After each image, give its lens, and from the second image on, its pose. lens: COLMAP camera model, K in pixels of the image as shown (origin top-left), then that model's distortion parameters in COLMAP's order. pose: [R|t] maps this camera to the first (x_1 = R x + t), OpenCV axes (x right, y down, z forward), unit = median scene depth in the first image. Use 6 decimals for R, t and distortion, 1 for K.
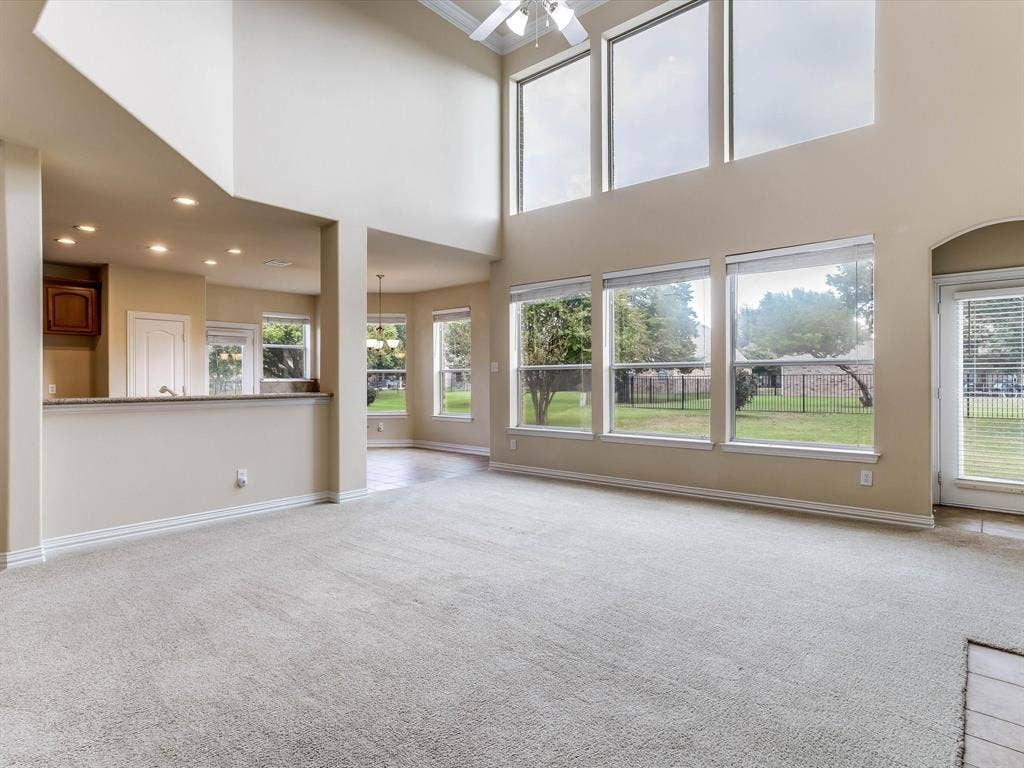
lens RADIAL K [[559.0, 0, 507.3], [0, 559.0, 384.8], [0, 0, 1]] dist [-0.015571, 0.006747]
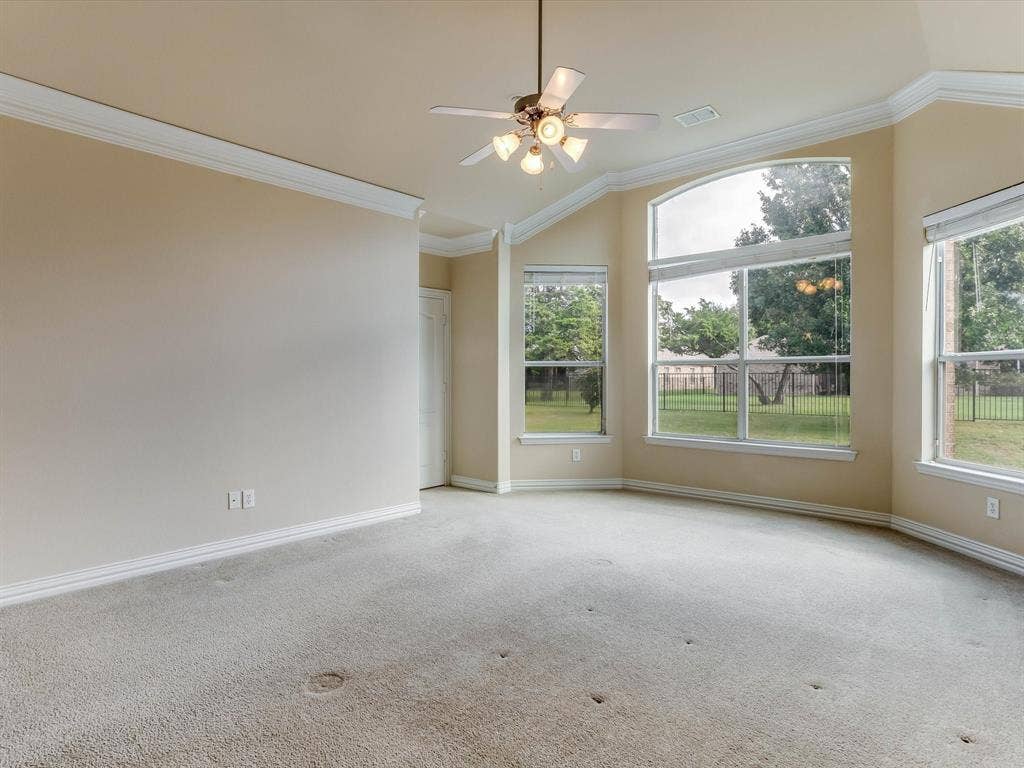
lens RADIAL K [[559.0, 0, 512.9], [0, 559.0, 385.2], [0, 0, 1]] dist [-0.015571, 0.006747]
pose [[0.987225, -0.004906, 0.159257, -0.330315], [0.004419, 0.999984, 0.003409, -0.004816], [-0.159271, -0.002662, 0.987231, 0.375060]]
